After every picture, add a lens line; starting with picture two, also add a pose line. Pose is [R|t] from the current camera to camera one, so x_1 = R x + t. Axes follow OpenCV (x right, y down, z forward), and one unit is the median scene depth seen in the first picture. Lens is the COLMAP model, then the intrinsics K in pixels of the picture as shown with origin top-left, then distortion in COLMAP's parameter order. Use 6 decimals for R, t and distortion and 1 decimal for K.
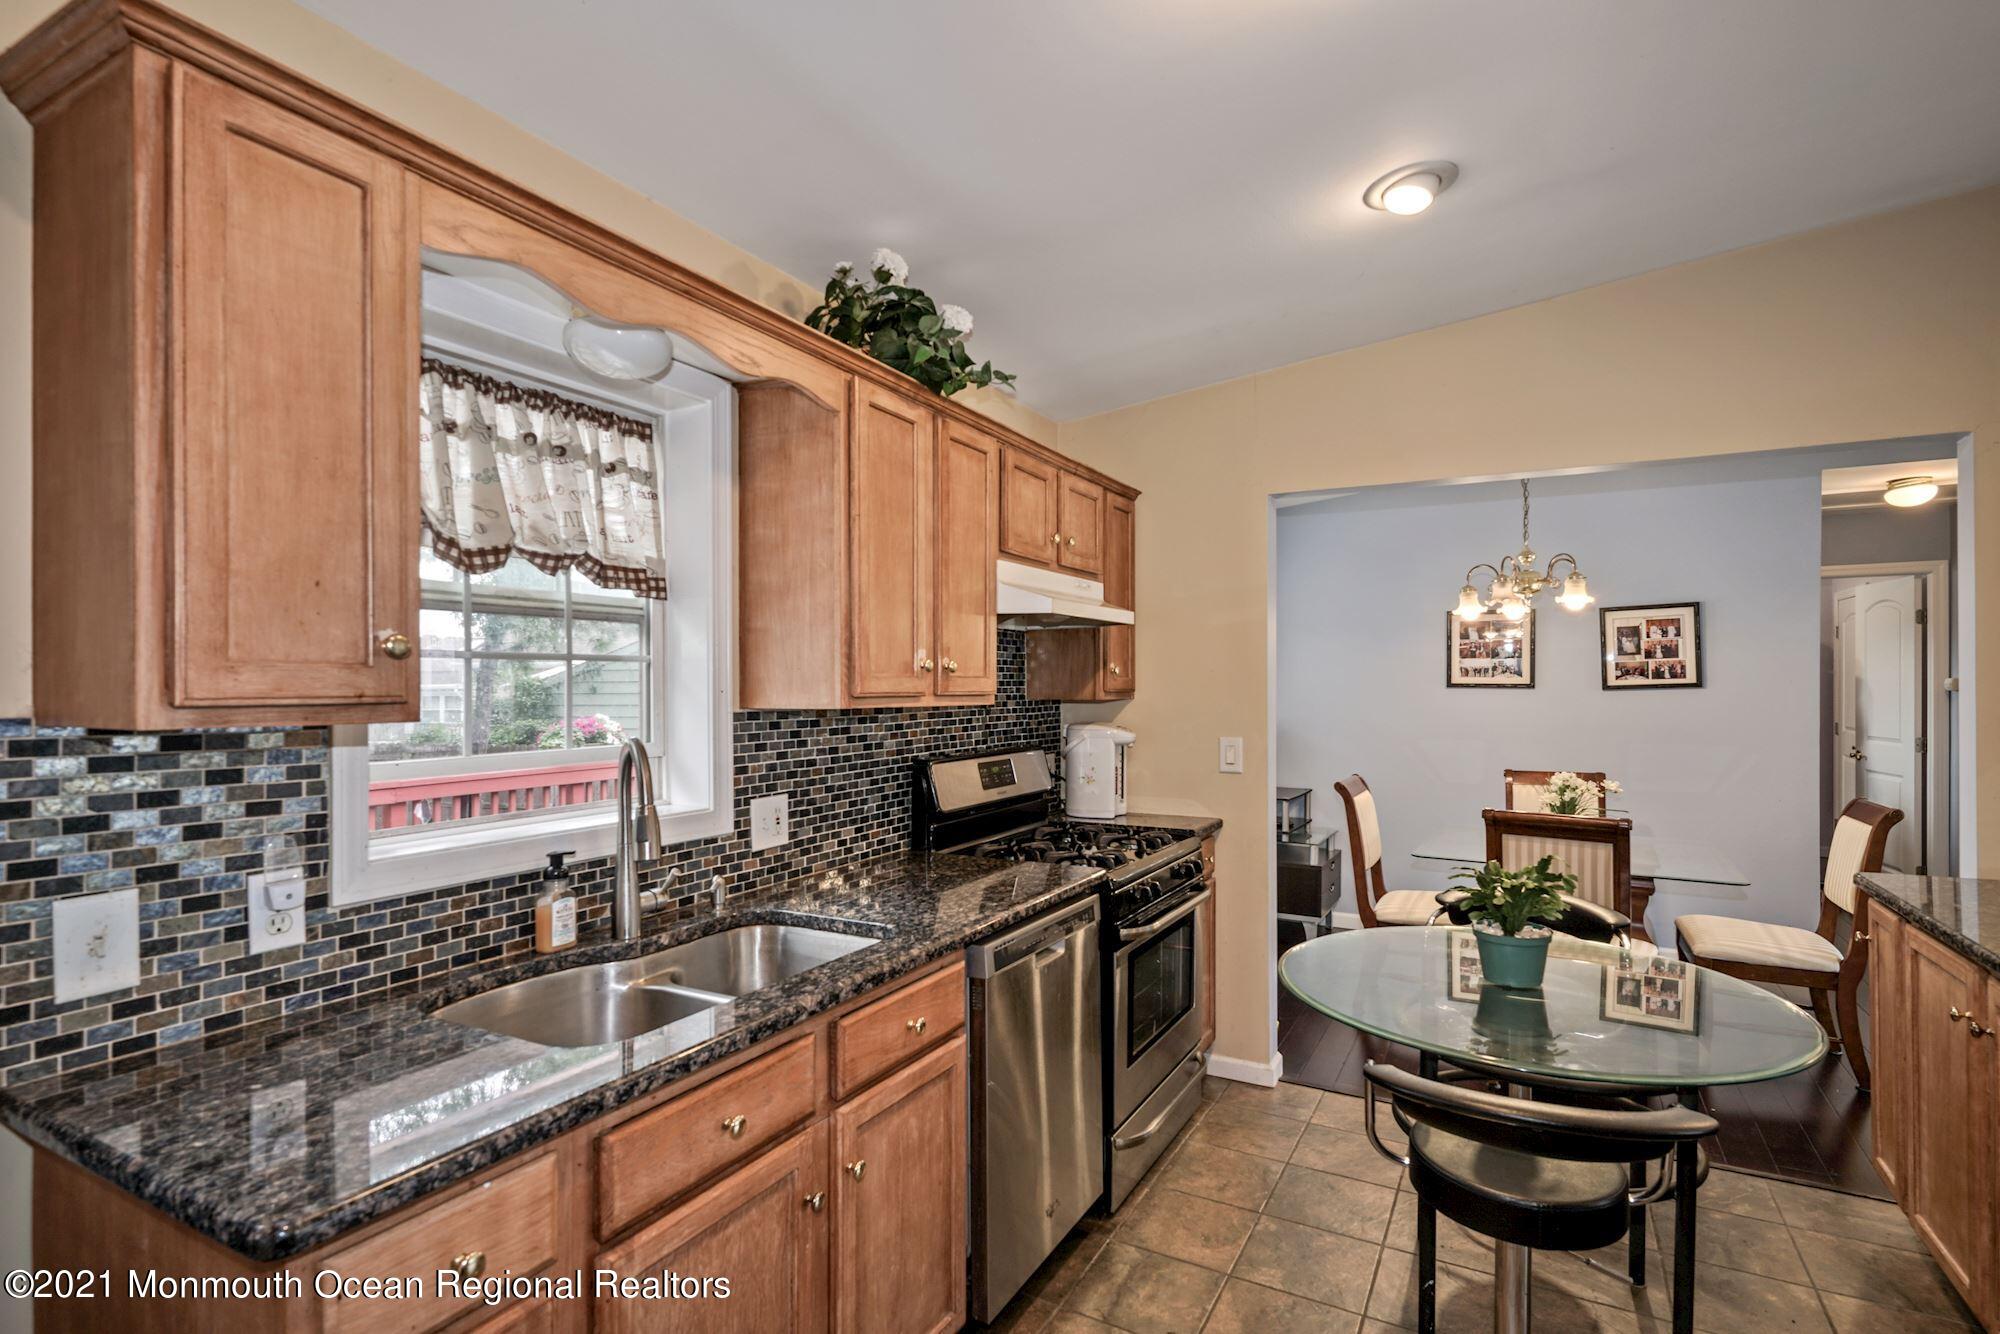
lens RADIAL K [[966.0, 0, 1027.4], [0, 966.0, 675.2], [0, 0, 1]] dist [-0.040279, 0.006481]
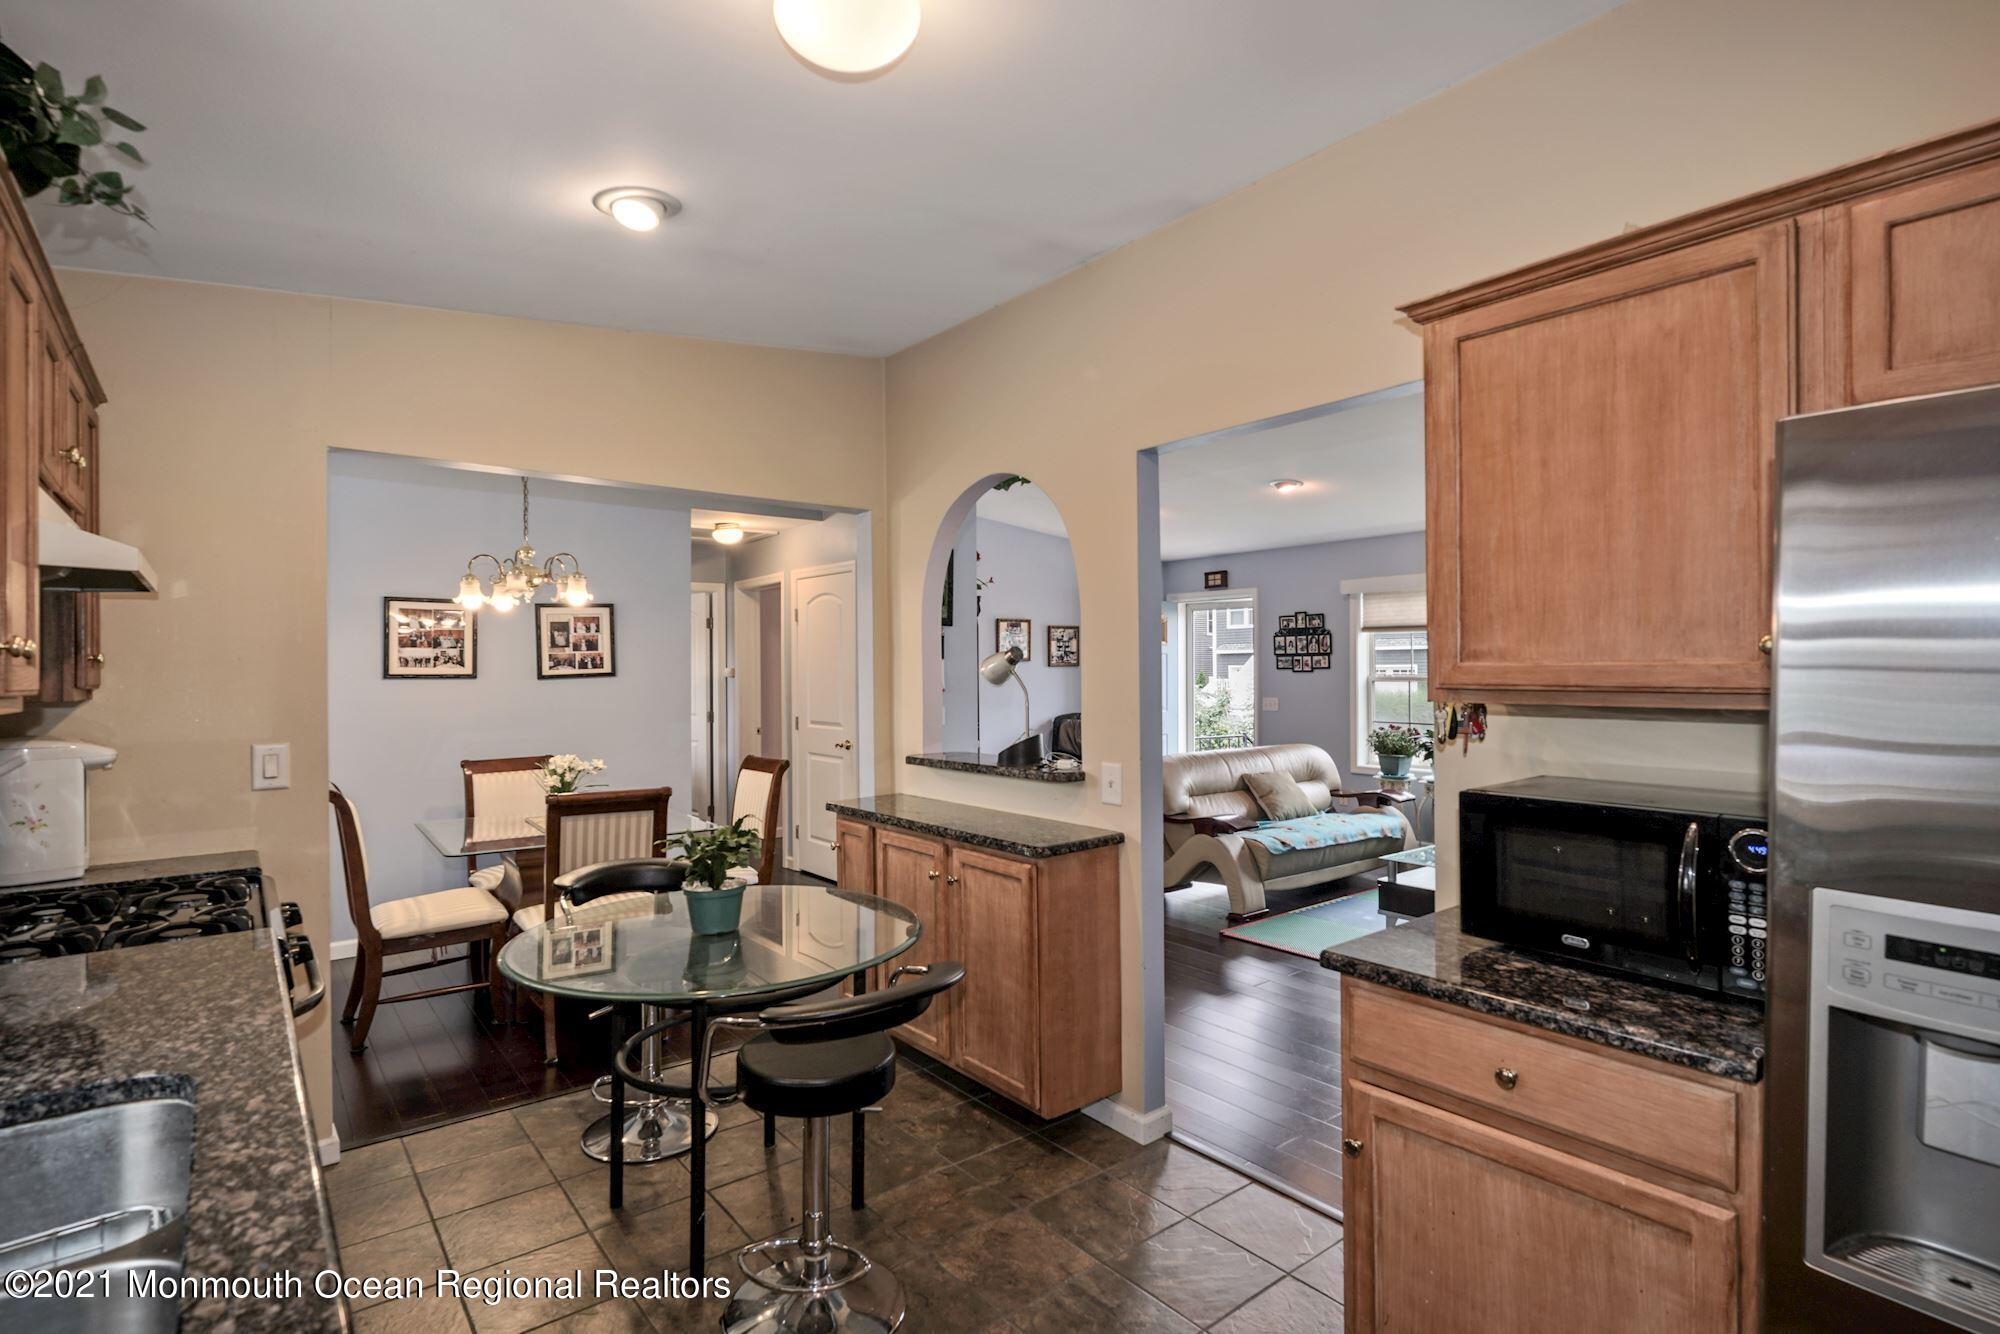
lens RADIAL K [[966.0, 0, 975.3], [0, 966.0, 656.5], [0, 0, 1]] dist [-0.040279, 0.006481]
pose [[0.393974, 0.010487, 0.919062, -0.215544], [-0.001390, 0.999941, -0.010814, 0.000825], [-0.919121, 0.002983, 0.393965, 0.120366]]
